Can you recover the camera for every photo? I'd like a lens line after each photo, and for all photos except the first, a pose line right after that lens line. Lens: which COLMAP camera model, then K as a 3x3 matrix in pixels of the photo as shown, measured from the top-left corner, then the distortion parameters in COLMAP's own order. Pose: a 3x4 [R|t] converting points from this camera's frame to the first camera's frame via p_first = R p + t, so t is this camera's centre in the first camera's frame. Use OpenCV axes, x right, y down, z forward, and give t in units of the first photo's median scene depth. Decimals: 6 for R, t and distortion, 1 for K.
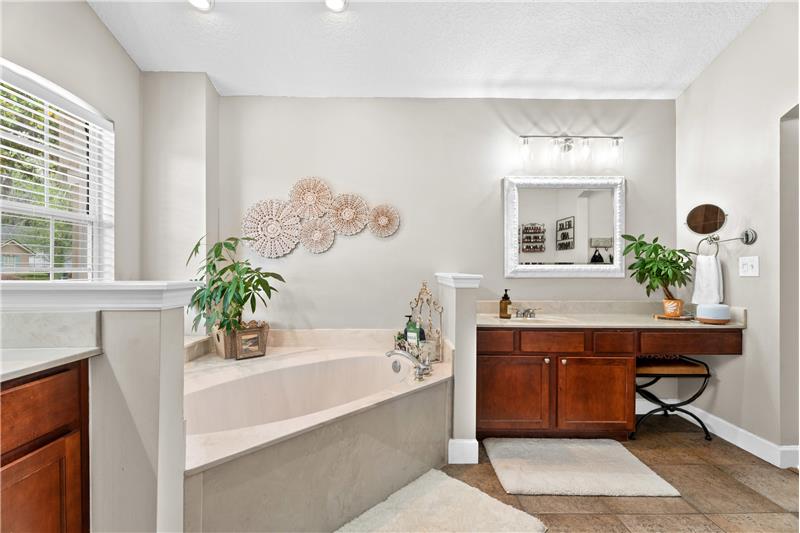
lens RADIAL K [[399.4, 0, 400.0], [0, 399.4, 266.5], [0, 0, 1]] dist [0.003381, 0.000672]
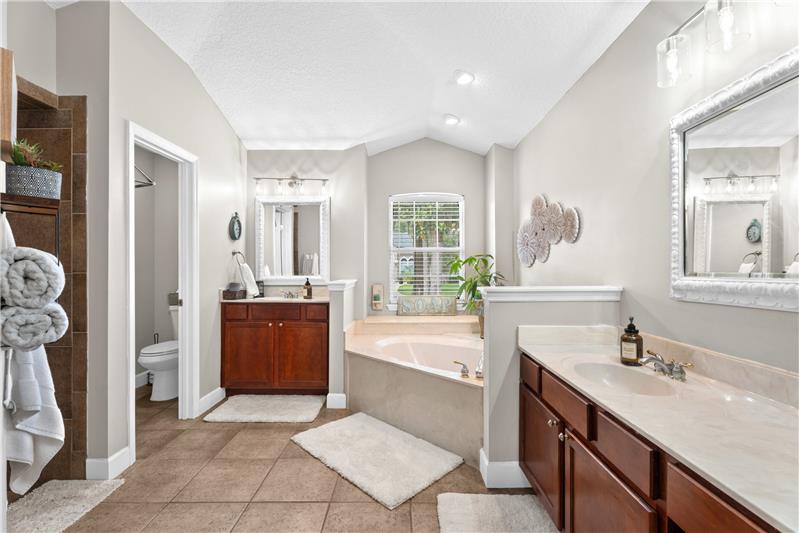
lens RADIAL K [[399.4, 0, 400.0], [0, 399.4, 266.5], [0, 0, 1]] dist [0.003381, 0.000672]
pose [[-0.098564, -0.004342, -0.995121, 1.305371], [0.005875, 0.999971, -0.004945, -0.027690], [0.995113, -0.006334, -0.098535, 0.999438]]
